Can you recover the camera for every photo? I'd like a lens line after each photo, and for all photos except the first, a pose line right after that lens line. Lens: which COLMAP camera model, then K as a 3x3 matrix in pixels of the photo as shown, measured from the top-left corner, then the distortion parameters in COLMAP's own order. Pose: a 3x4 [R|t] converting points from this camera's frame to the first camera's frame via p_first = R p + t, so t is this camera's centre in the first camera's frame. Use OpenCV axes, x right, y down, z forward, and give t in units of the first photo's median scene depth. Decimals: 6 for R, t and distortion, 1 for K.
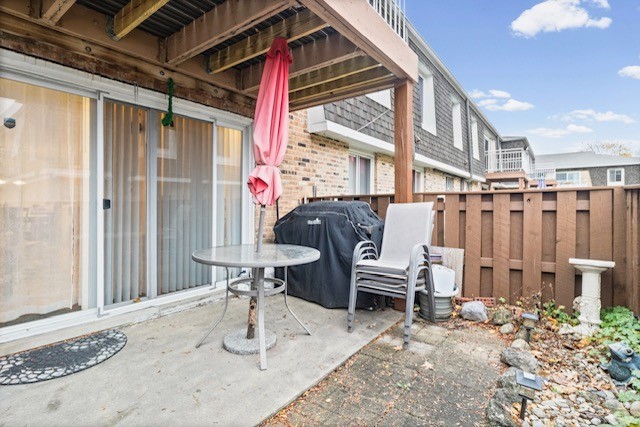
lens RADIAL K [[319.8, 0, 313.6], [0, 319.8, 207.7], [0, 0, 1]] dist [0.000845, 0.000564]
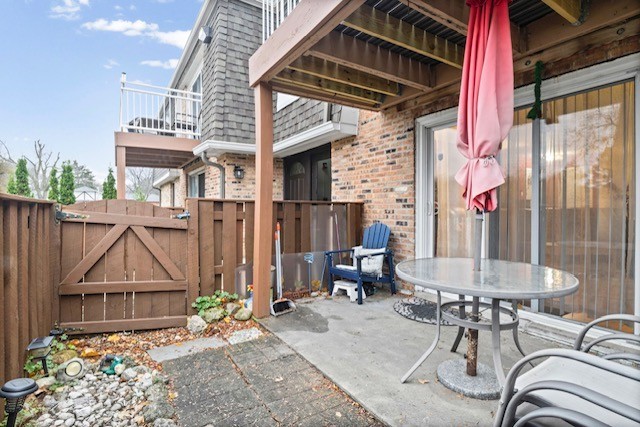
lens RADIAL K [[319.8, 0, 313.6], [0, 319.8, 207.7], [0, 0, 1]] dist [0.000845, 0.000564]
pose [[-0.352476, -0.002305, -0.935818, 0.816777], [-0.005908, 0.999983, -0.000237, -0.013225], [0.935802, 0.005445, -0.352484, 1.063134]]
